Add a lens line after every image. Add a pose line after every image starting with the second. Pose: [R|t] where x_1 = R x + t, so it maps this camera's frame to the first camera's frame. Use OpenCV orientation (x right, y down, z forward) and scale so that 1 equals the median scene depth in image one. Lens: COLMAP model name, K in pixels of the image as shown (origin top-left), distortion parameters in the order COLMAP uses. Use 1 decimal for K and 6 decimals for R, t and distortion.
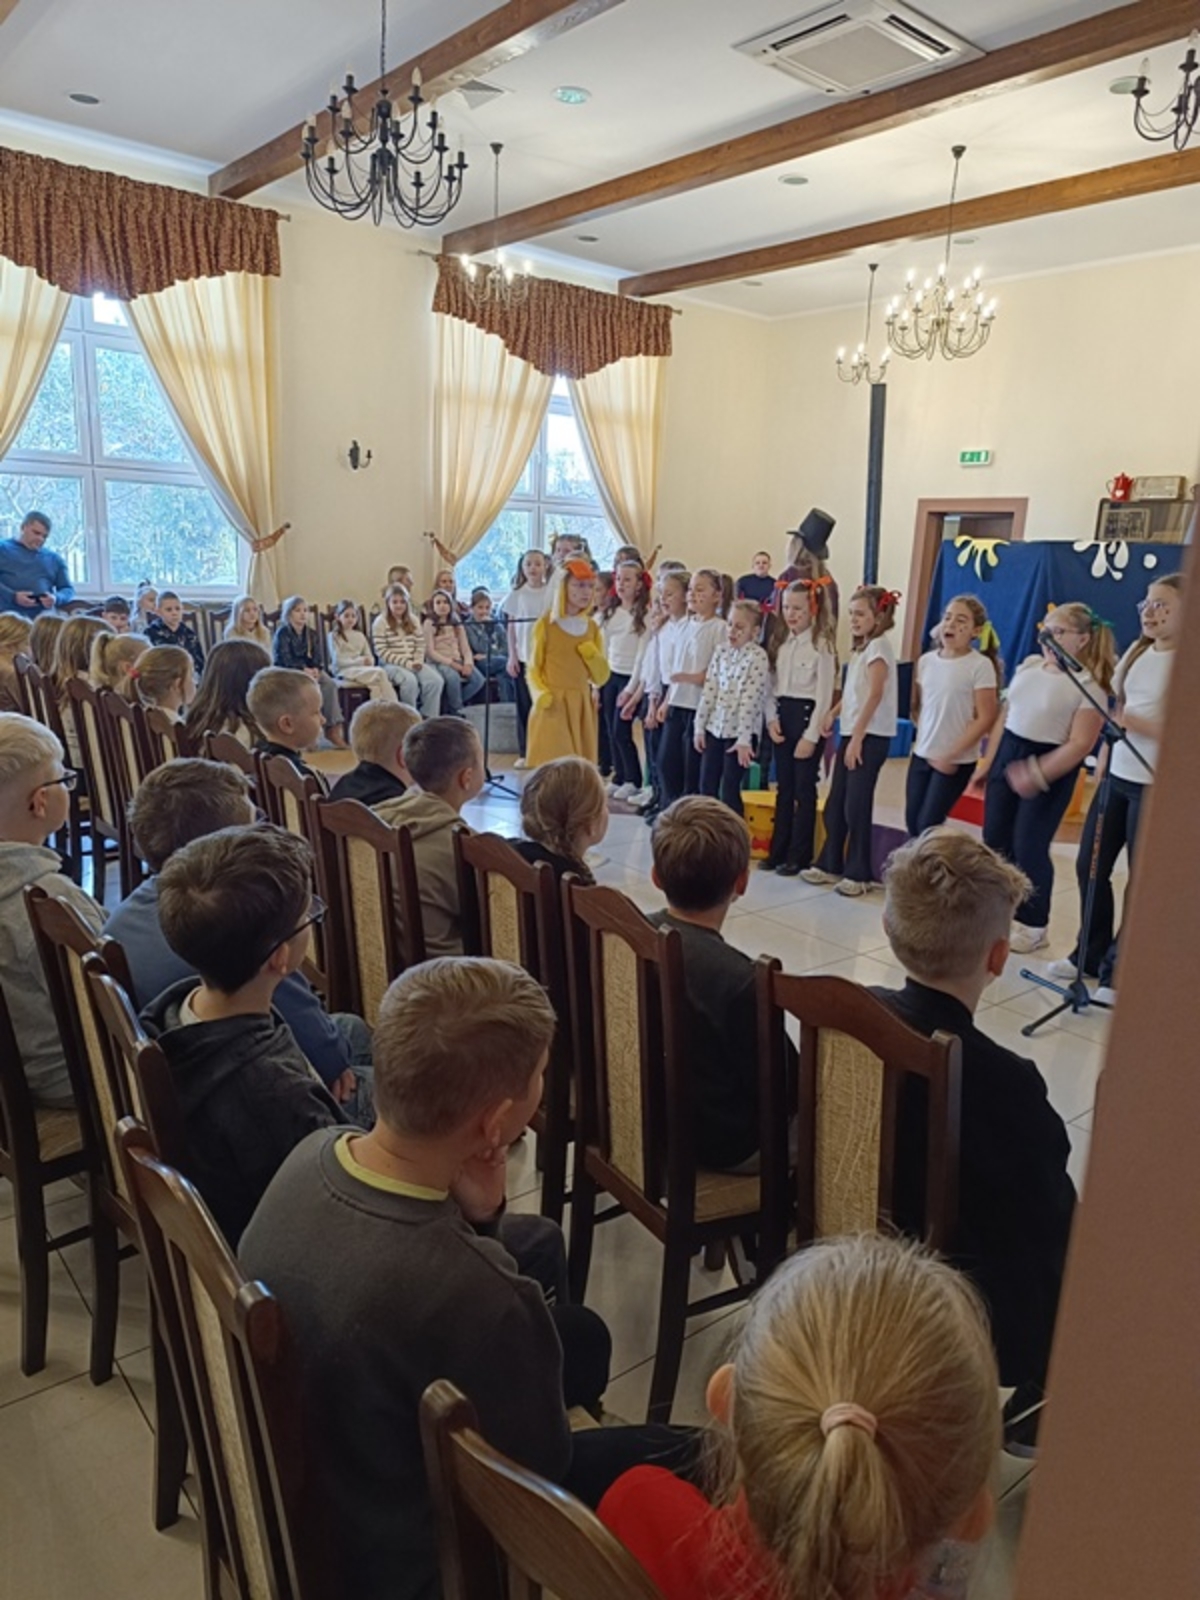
lens RADIAL K [[1103.4, 0, 616.8], [0, 1103.4, 830.6], [0, 0, 1]] dist [0.038761, -0.038311]
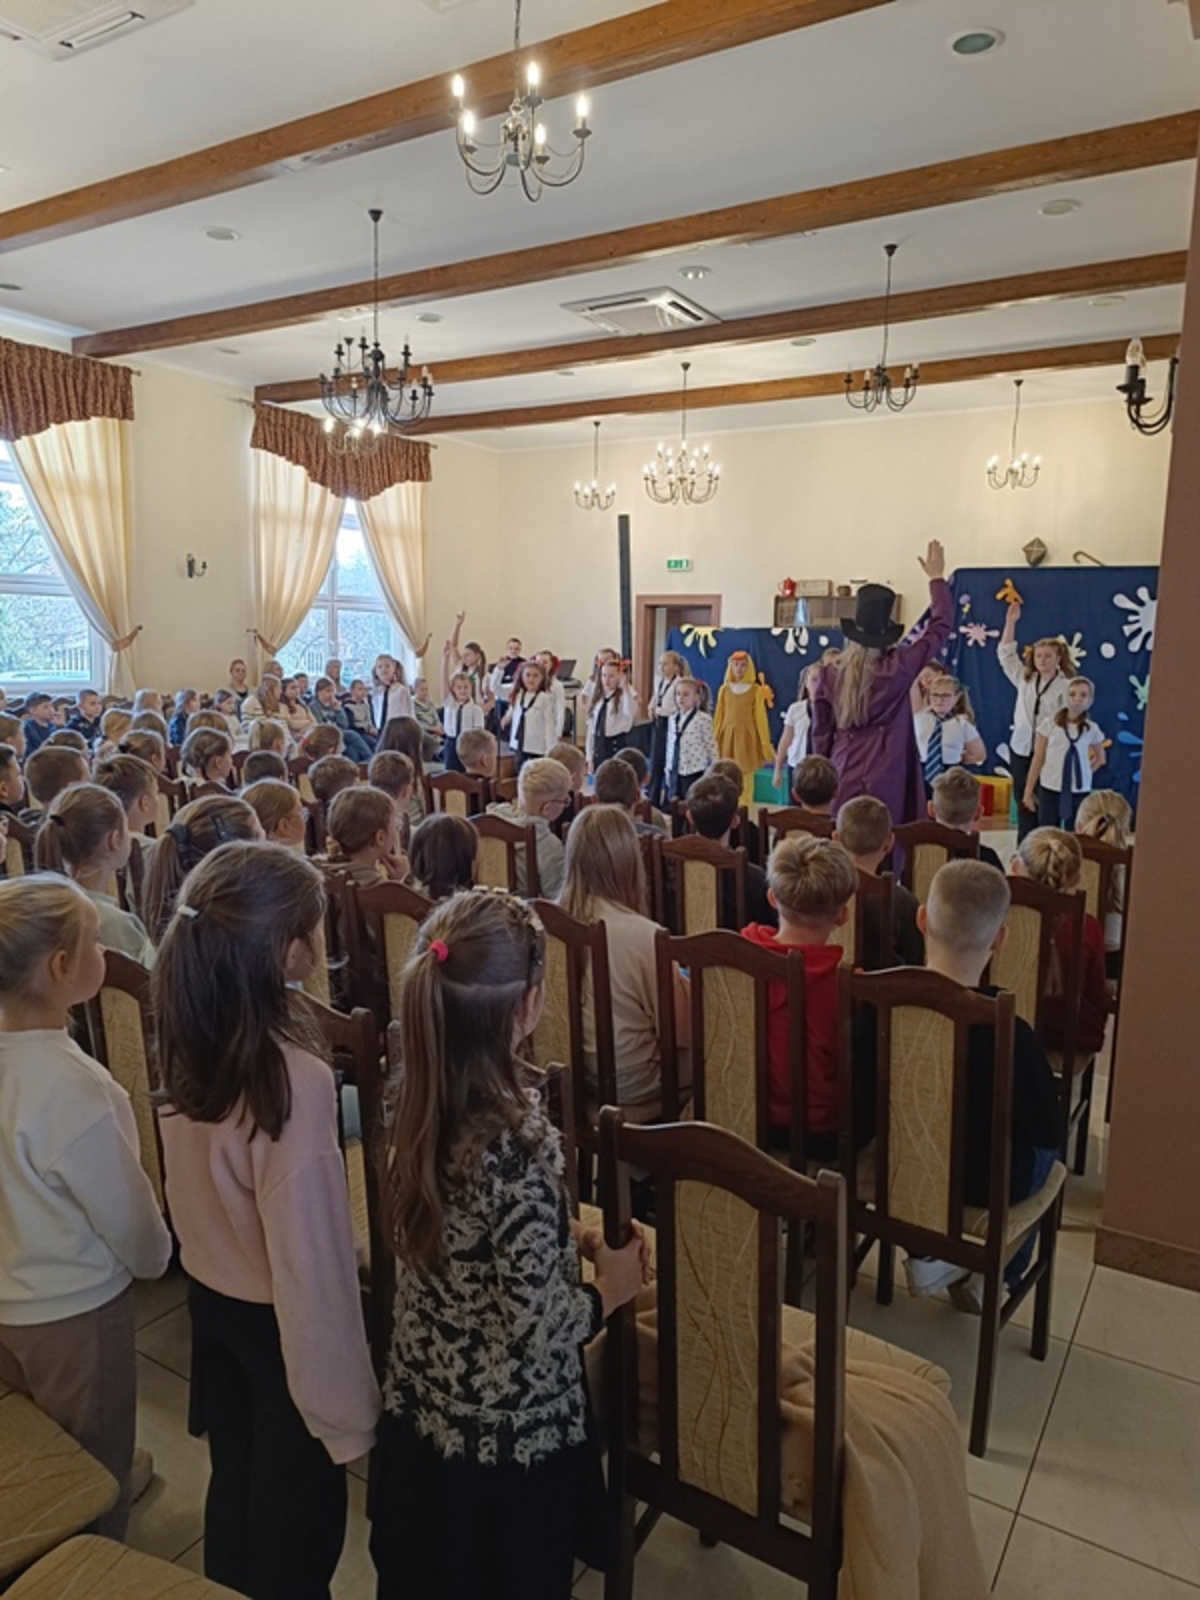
lens RADIAL K [[1105.4, 0, 596.3], [0, 1105.4, 794.8], [0, 0, 1]] dist [0.033105, -0.034211]
pose [[0.949362, -0.068550, 0.306614, -0.226337], [0.097821, 0.991892, -0.081122, 0.035533], [-0.298568, 0.107008, 0.948371, -0.214171]]
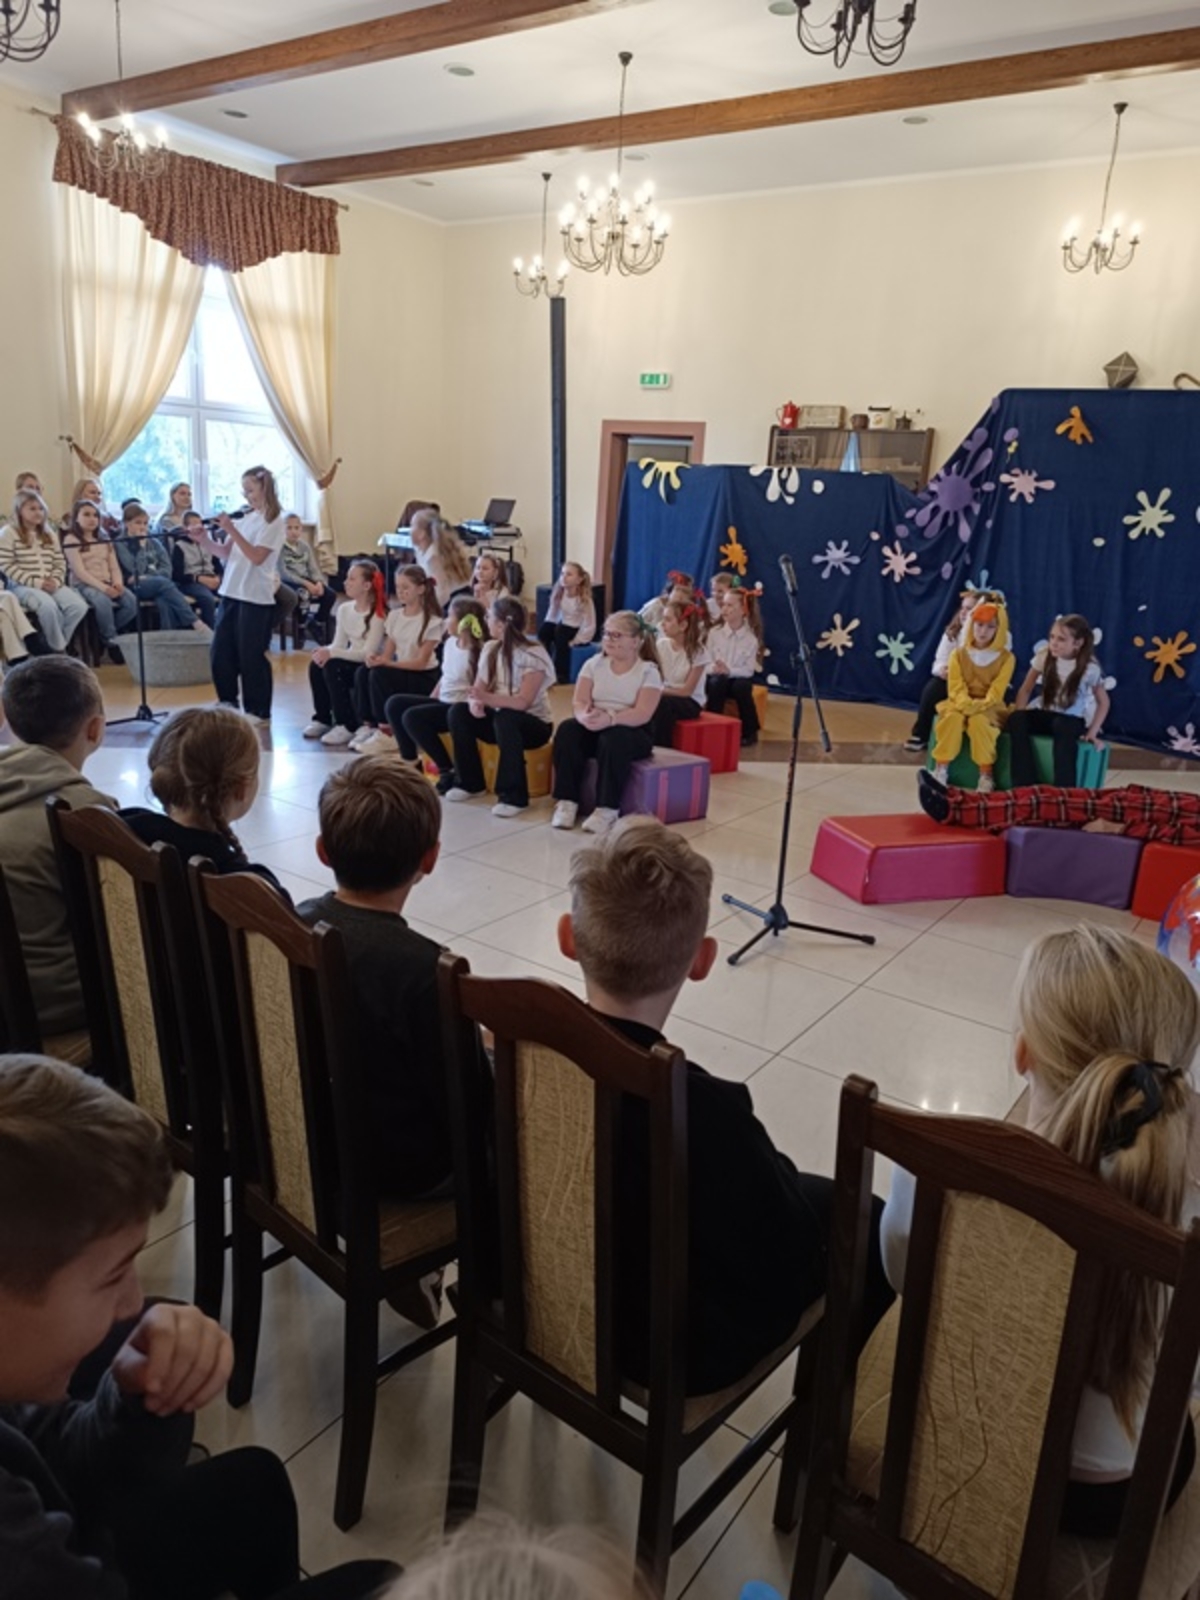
lens RADIAL K [[1098.6, 0, 610.9], [0, 1098.6, 791.8], [0, 0, 1]] dist [0.034863, -0.031740]
pose [[0.965179, -0.052240, 0.256320, 0.009281], [0.043102, 0.998223, 0.041143, -0.006278], [-0.258014, -0.028663, 0.965716, 0.036630]]
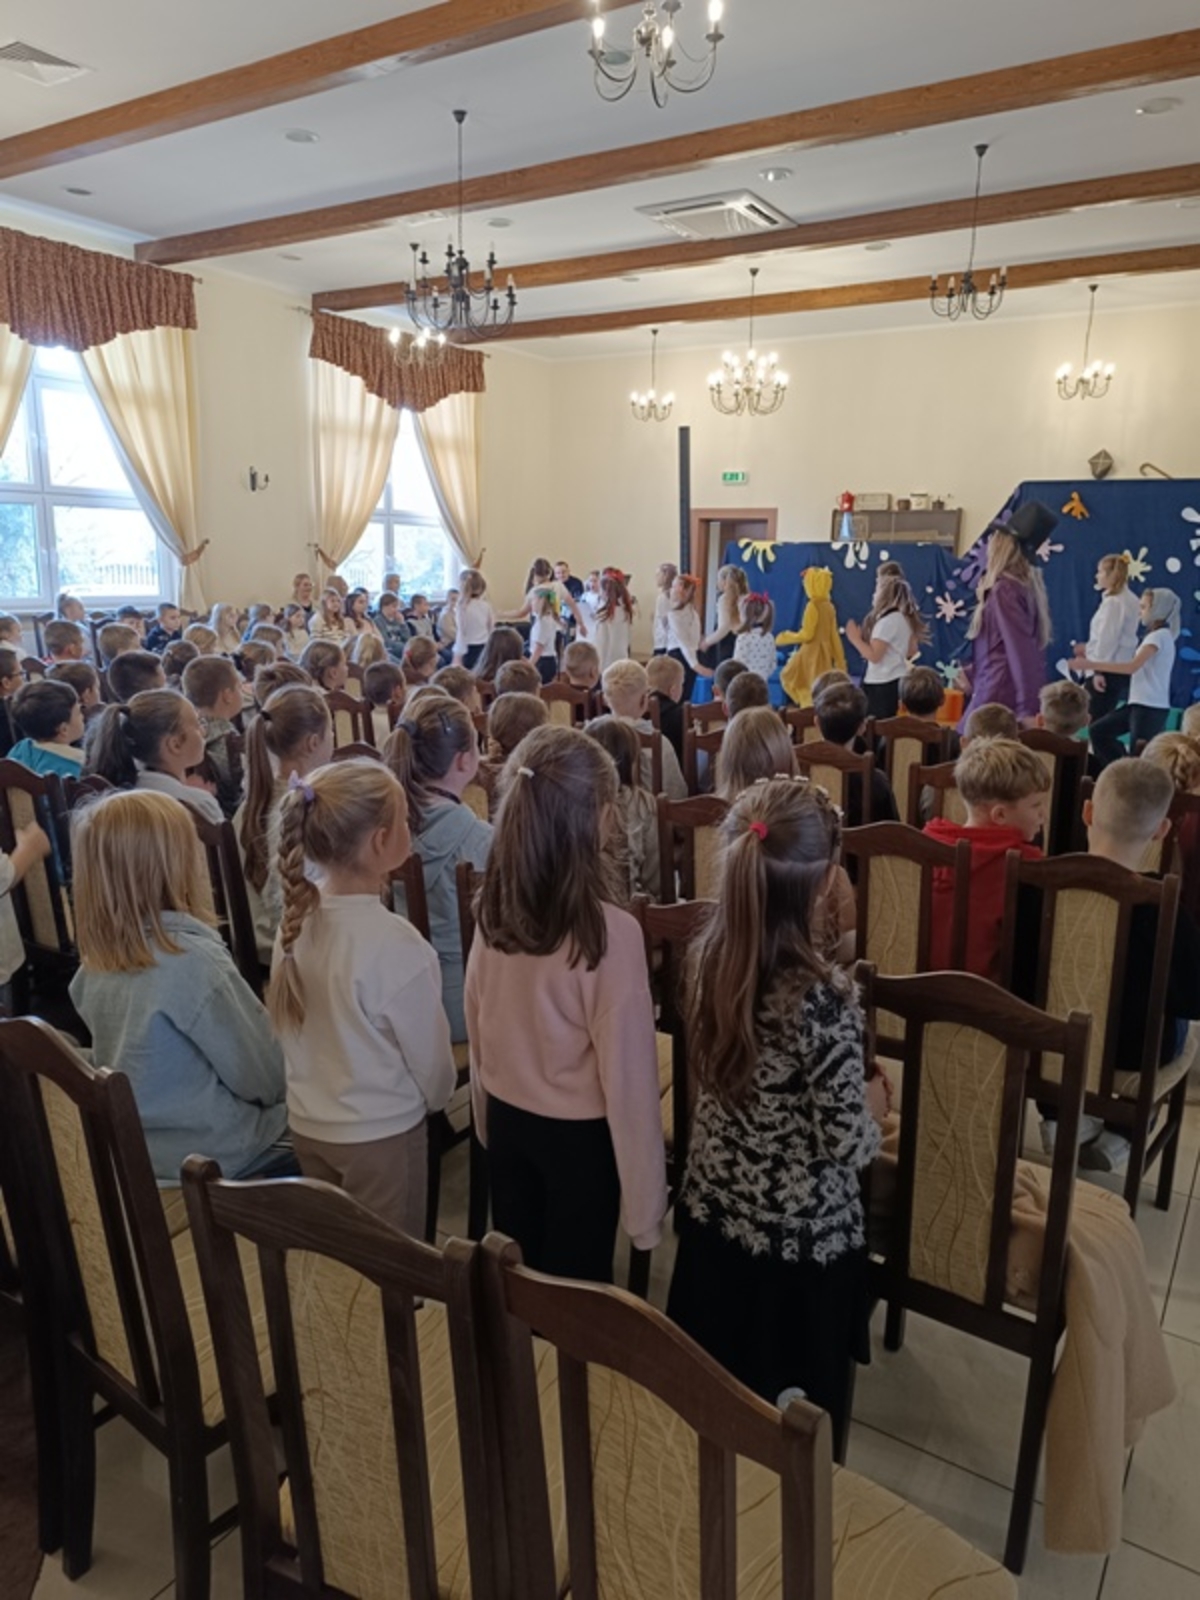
lens RADIAL K [[1106.6, 0, 605.2], [0, 1106.6, 798.2], [0, 0, 1]] dist [0.034265, -0.033768]
pose [[0.953904, -0.087414, 0.287099, -0.272200], [0.093306, 0.995614, -0.006878, 0.038135], [-0.285239, 0.033349, 0.957876, -0.223096]]
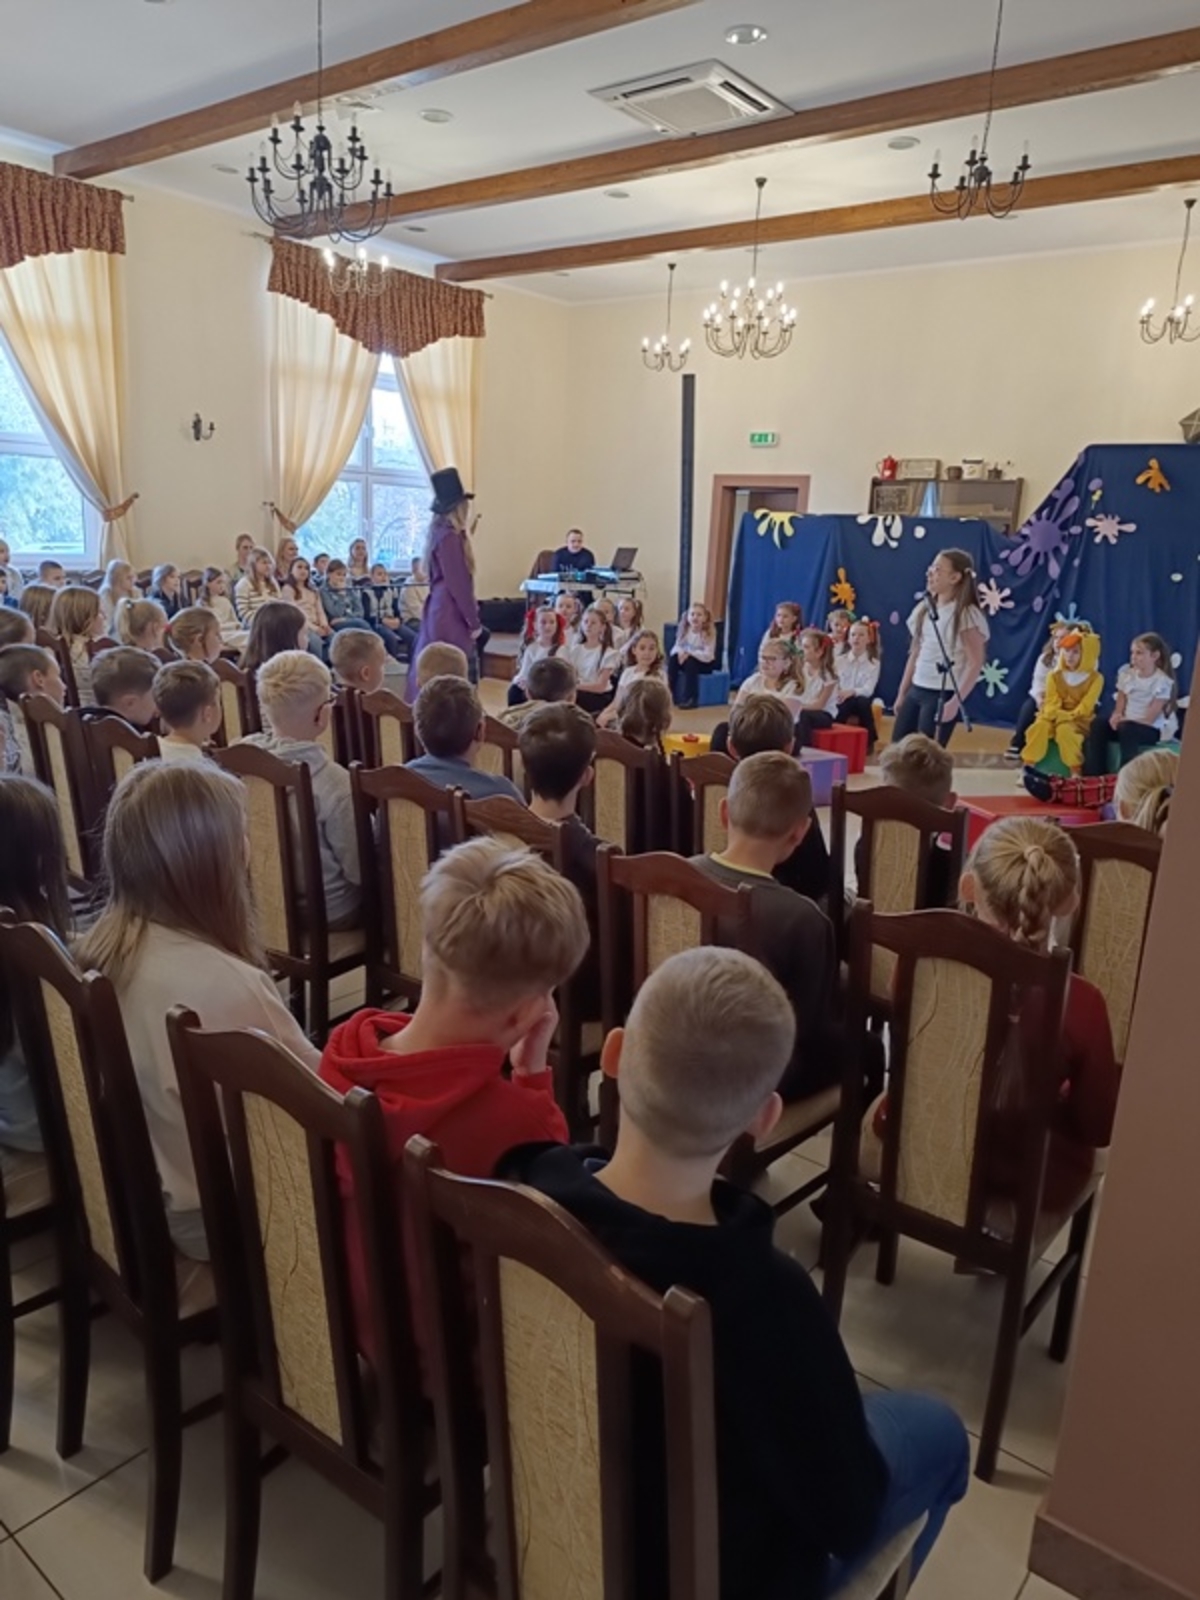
lens RADIAL K [[1122.5, 0, 580.9], [0, 1122.5, 810.1], [0, 0, 1]] dist [0.030065, -0.033185]
pose [[0.982213, -0.044566, 0.182404, -0.101392], [0.043016, 0.998997, 0.012447, 0.021997], [-0.182776, -0.004379, 0.983145, -0.110126]]
